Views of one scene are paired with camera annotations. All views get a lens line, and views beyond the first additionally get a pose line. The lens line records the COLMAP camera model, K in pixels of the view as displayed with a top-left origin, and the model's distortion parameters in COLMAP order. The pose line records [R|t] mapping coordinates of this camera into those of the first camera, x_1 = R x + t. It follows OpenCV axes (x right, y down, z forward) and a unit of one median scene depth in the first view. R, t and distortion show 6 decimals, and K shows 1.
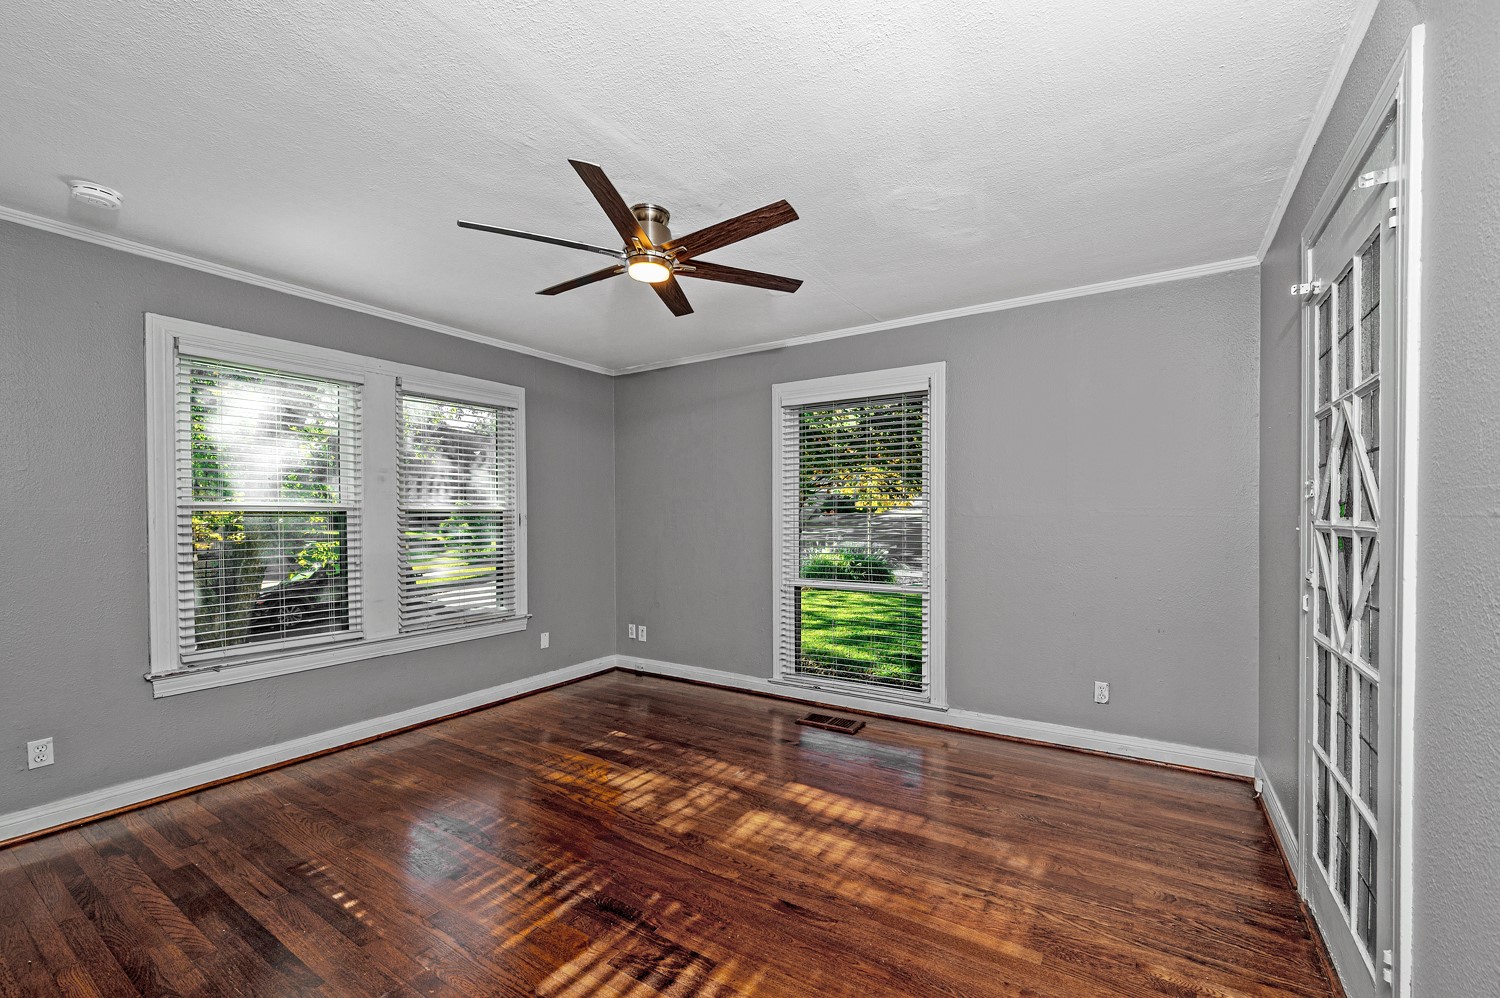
lens RADIAL K [[601.9, 0, 753.7], [0, 601.9, 506.4], [0, 0, 1]] dist [0.000308, -0.000020]
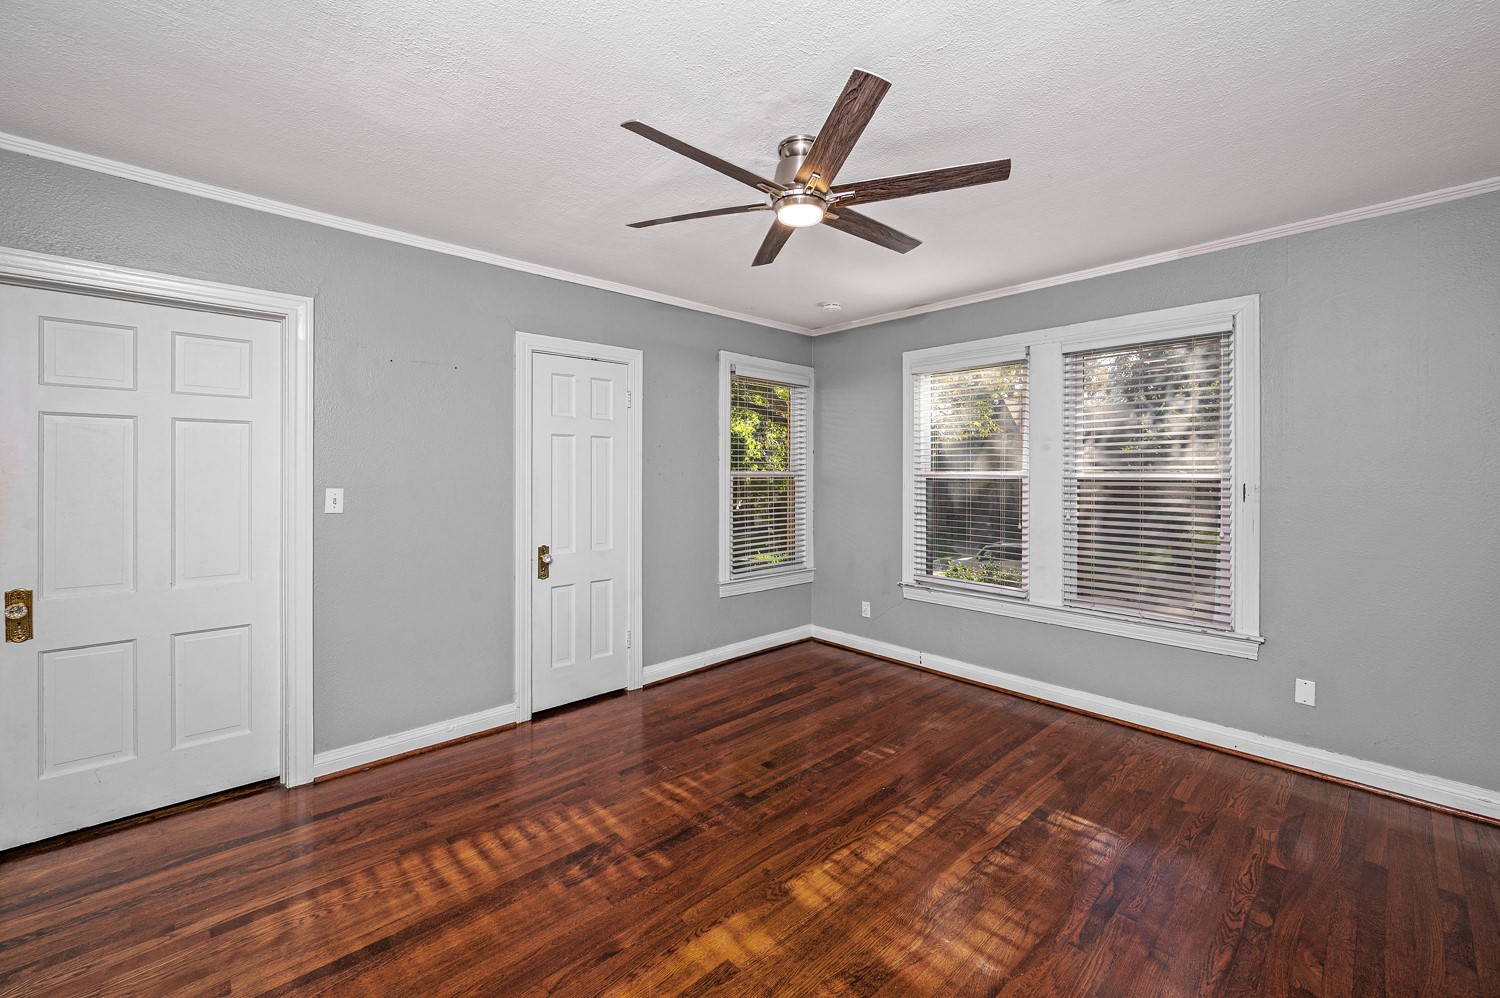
lens RADIAL K [[602.4, 0, 781.1], [0, 602.4, 467.4], [0, 0, 1]] dist [-0.000497, 0.000001]
pose [[-0.202689, 0.001265, -0.979242, 0.542779], [0.016199, 0.999867, -0.002061, -0.019694], [0.979109, -0.016280, -0.202683, 0.910567]]
